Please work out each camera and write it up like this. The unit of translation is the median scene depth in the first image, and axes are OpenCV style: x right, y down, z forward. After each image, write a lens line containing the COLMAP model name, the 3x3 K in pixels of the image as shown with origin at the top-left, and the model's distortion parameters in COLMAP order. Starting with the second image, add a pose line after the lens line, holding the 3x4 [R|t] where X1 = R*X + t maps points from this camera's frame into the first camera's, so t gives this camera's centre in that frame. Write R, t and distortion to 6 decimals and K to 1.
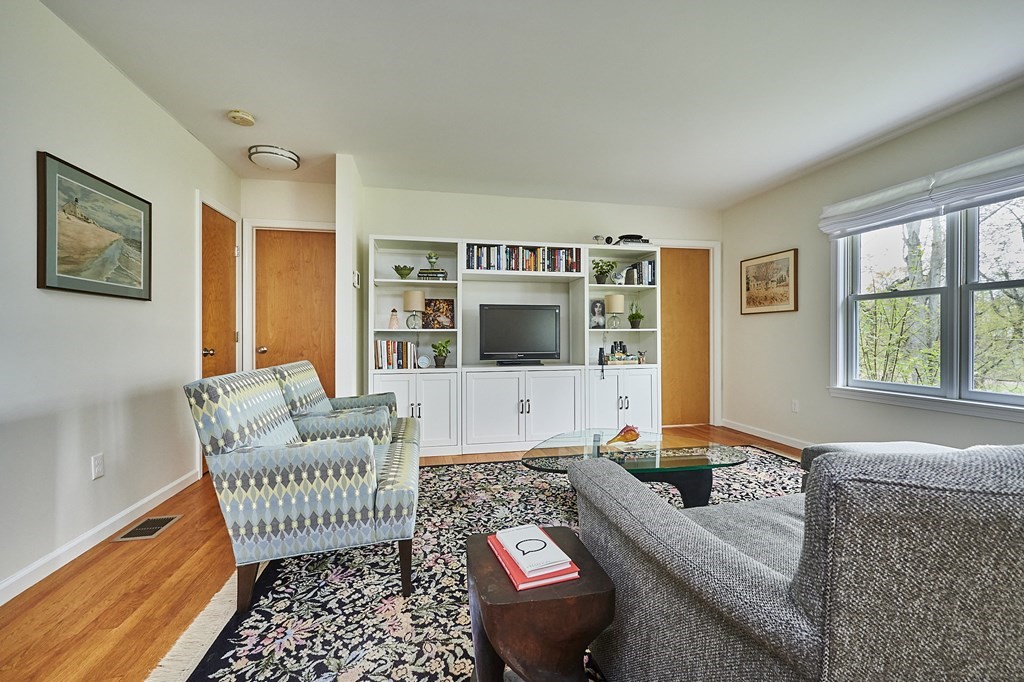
lens RADIAL K [[423.5, 0, 515.0], [0, 423.5, 337.5], [0, 0, 1]] dist [0.000215, 0.000136]
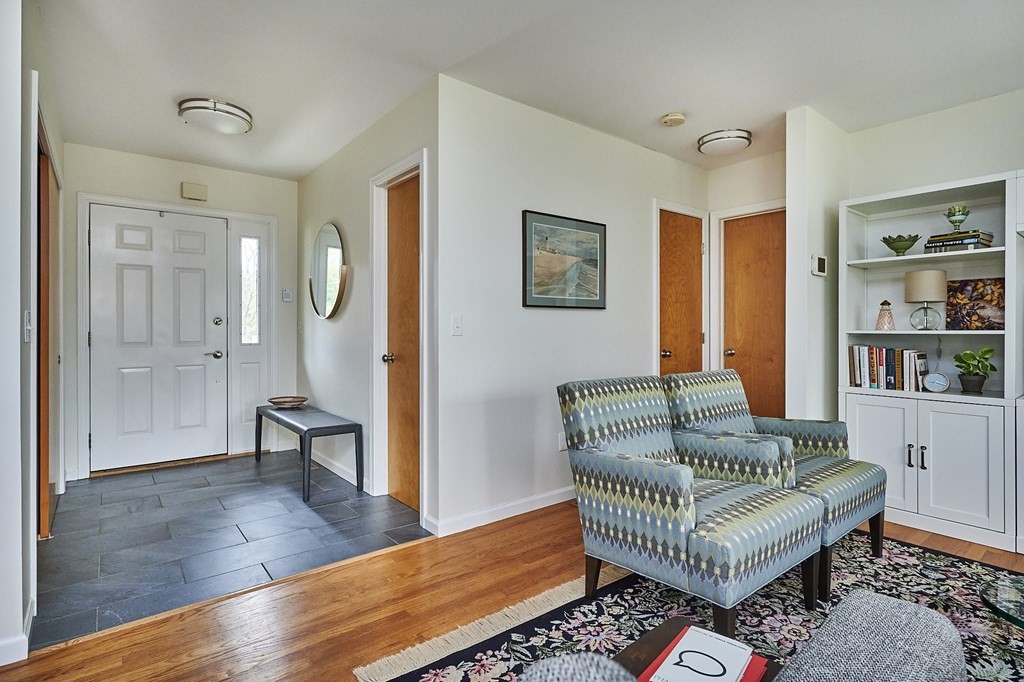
lens RADIAL K [[514.5, 0, 512.5], [0, 514.5, 330.3], [0, 0, 1]] dist [0.000529, 0.000452]
pose [[0.447573, 0.002896, -0.894243, 0.287971], [-0.003311, 0.999993, 0.001581, -0.029271], [0.894241, 0.002253, 0.447579, 0.141475]]
